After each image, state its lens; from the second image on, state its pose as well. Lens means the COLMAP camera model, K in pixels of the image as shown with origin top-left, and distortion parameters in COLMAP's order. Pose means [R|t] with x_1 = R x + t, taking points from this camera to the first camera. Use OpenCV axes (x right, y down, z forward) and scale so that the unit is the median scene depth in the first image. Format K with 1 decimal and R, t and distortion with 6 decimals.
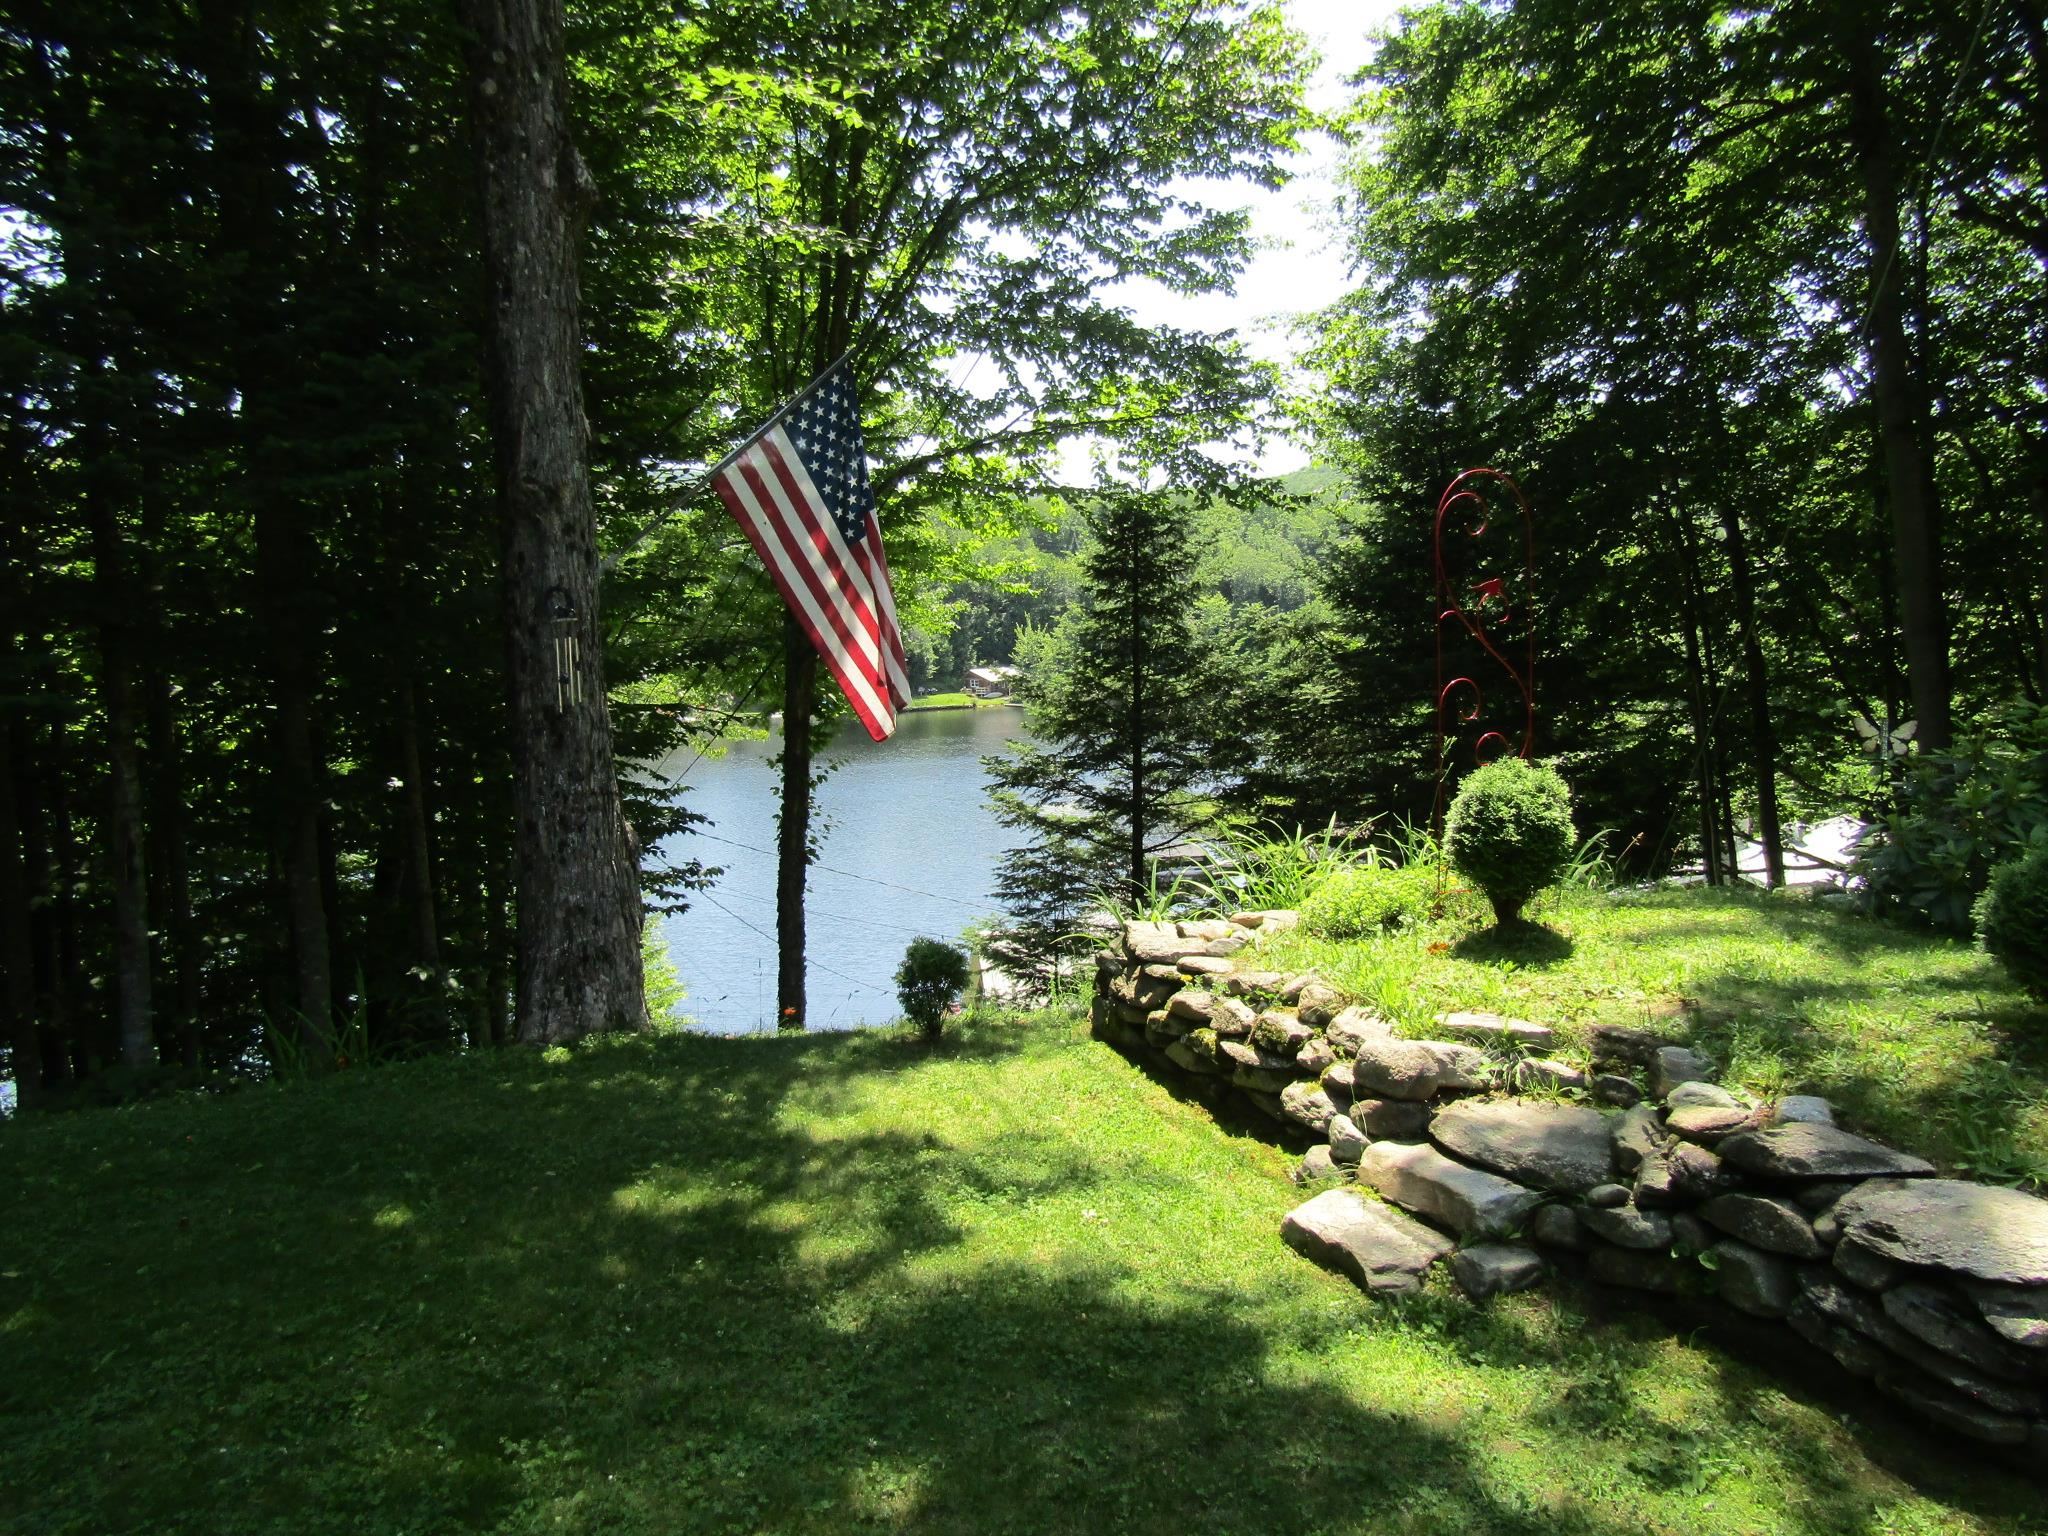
lens RADIAL K [[1455.4, 0, 1032.6], [0, 1455.4, 772.9], [0, 0, 1]] dist [-0.008118, 0.000055]
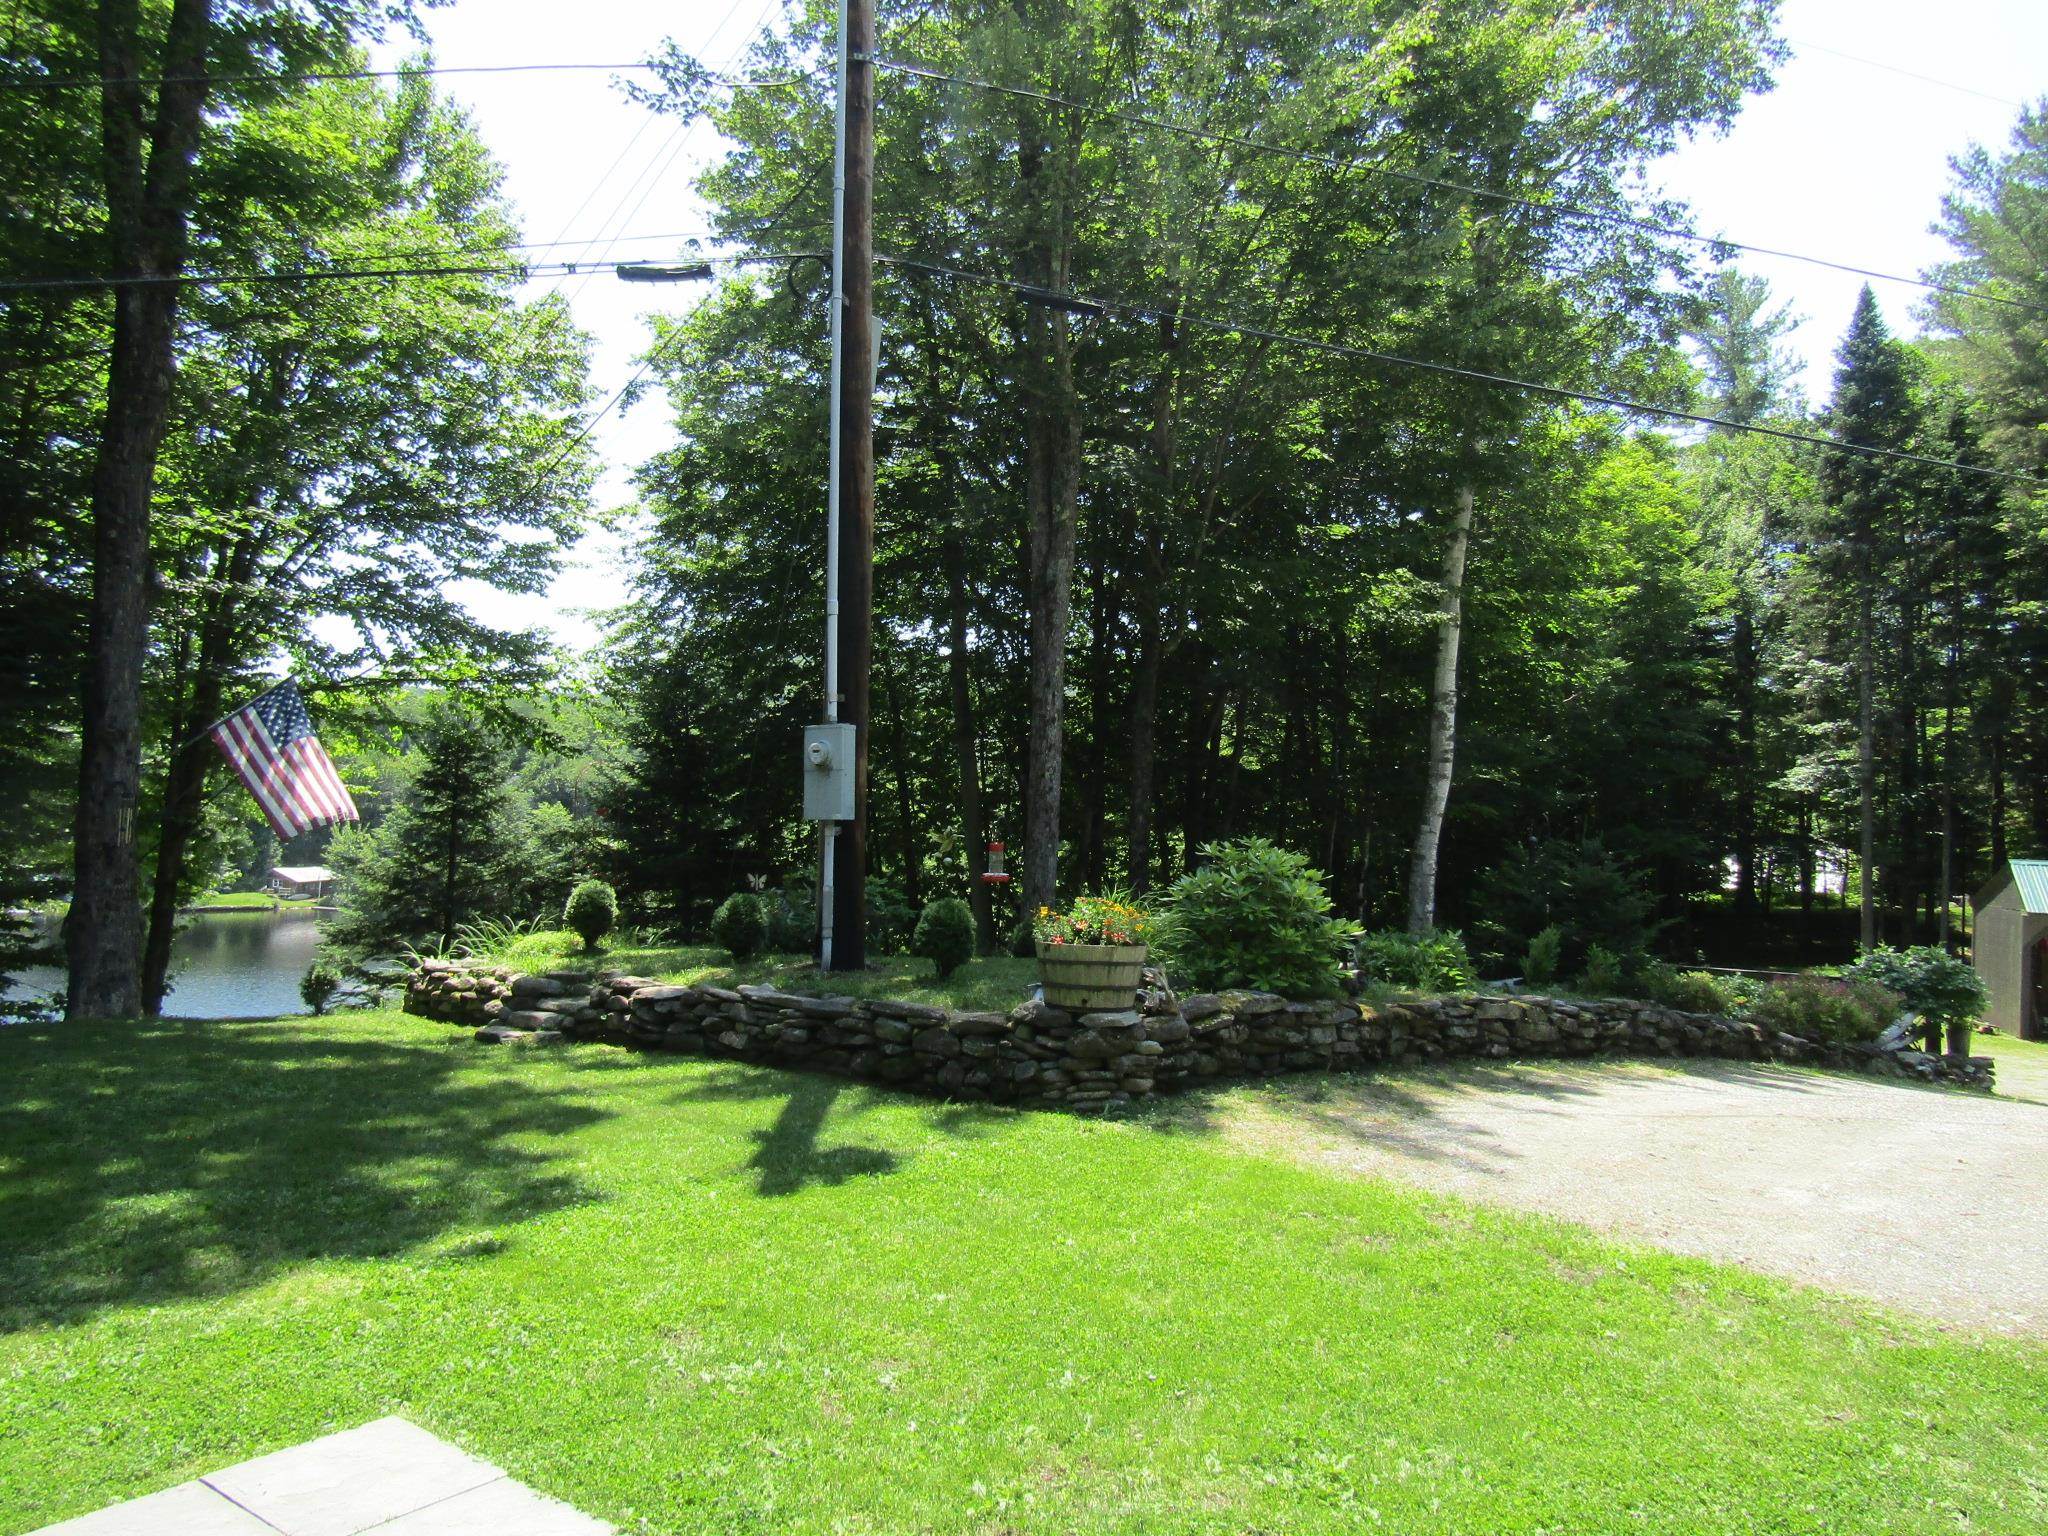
lens RADIAL K [[1455.4, 0, 1032.6], [0, 1455.4, 772.9], [0, 0, 1]] dist [-0.008118, 0.000055]
pose [[0.903463, 0.073087, 0.422389, -0.017477], [-0.009300, 0.988468, -0.151145, 0.053065], [-0.428565, 0.132626, 0.893724, -0.470492]]
